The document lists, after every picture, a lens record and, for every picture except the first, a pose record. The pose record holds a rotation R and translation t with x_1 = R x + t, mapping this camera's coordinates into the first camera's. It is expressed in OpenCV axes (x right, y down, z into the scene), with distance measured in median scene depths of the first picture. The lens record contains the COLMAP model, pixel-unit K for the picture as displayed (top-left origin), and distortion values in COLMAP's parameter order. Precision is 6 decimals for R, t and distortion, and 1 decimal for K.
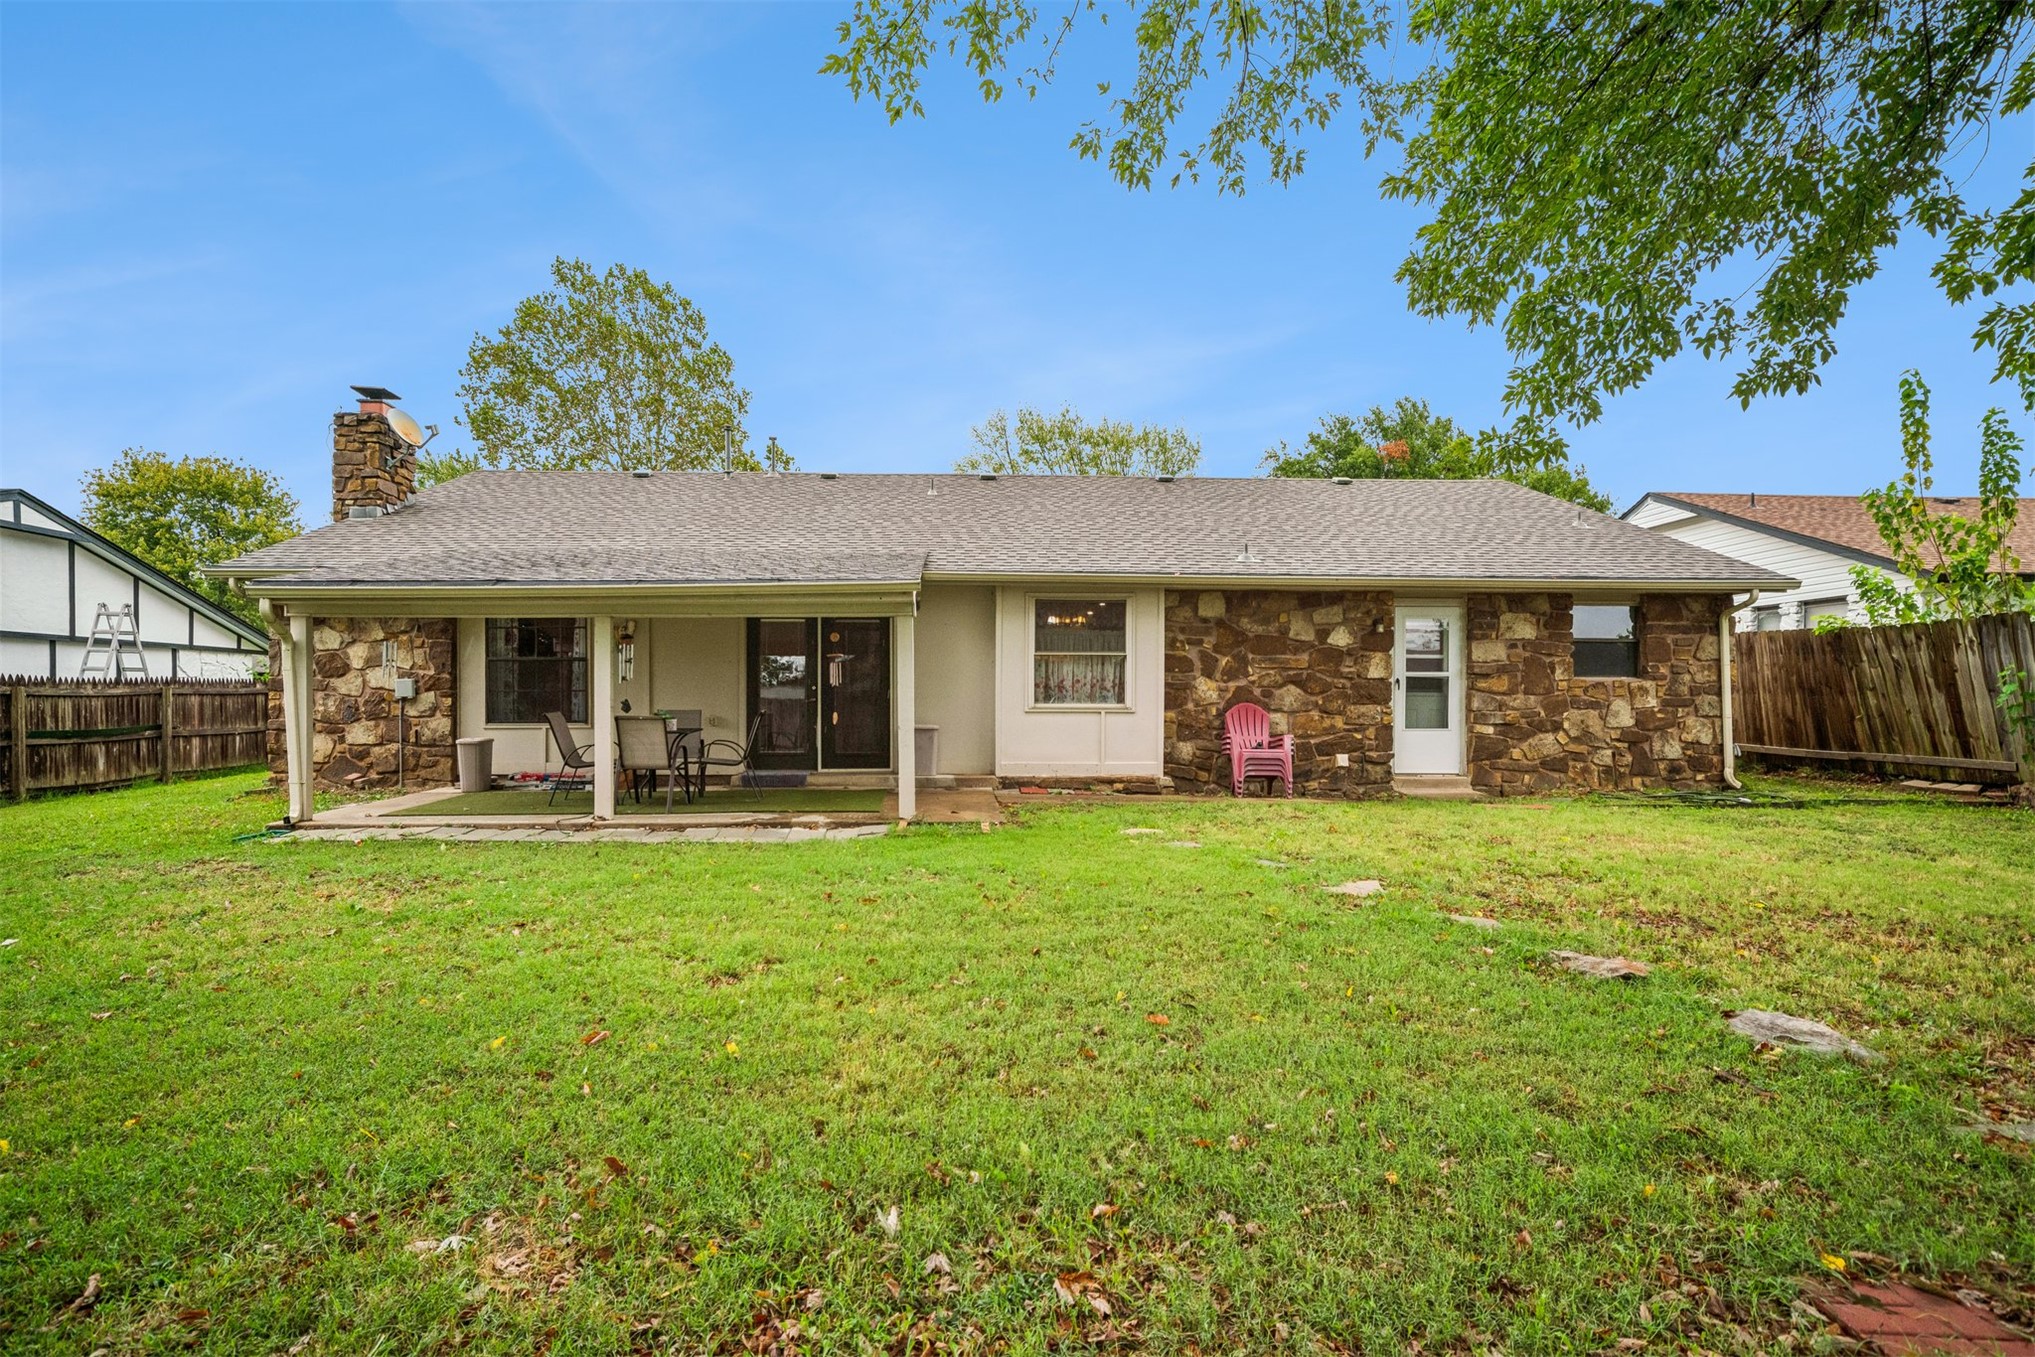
lens RADIAL K [[1002.4, 0, 1004.3], [0, 1002.4, 674.8], [0, 0, 1]] dist [-0.010091, 0.001354]
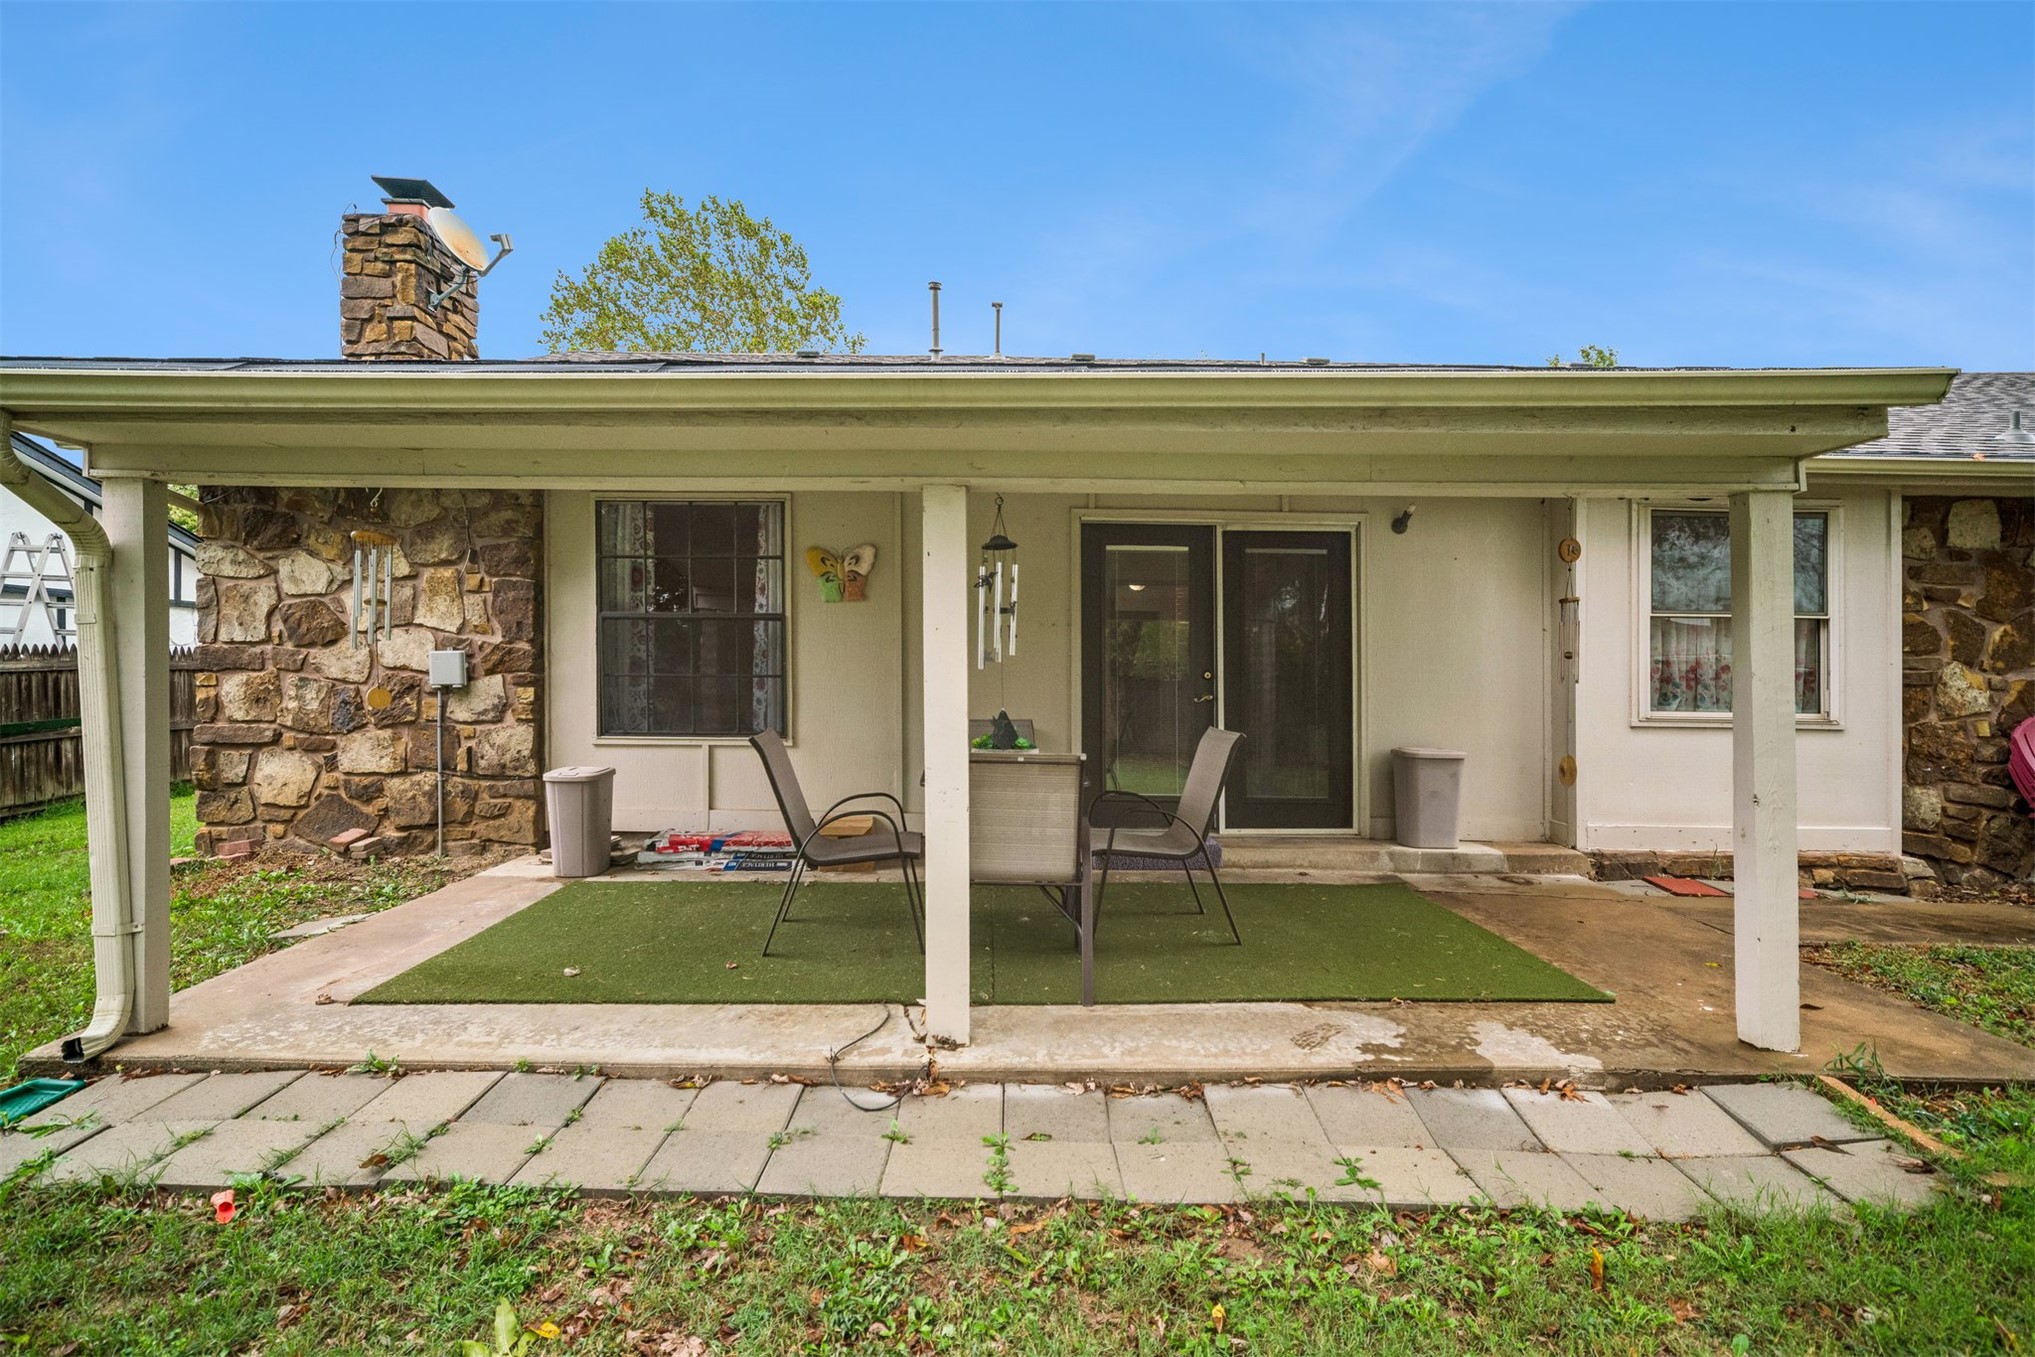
lens RADIAL K [[951.9, 0, 1021.8], [0, 951.9, 677.7], [0, 0, 1]] dist [-0.020033, 0.013975]
pose [[0.999519, 0.011290, -0.028902, -0.273852], [-0.010515, 0.999585, 0.026805, 0.001752], [0.029192, -0.026488, 0.999223, 0.493980]]
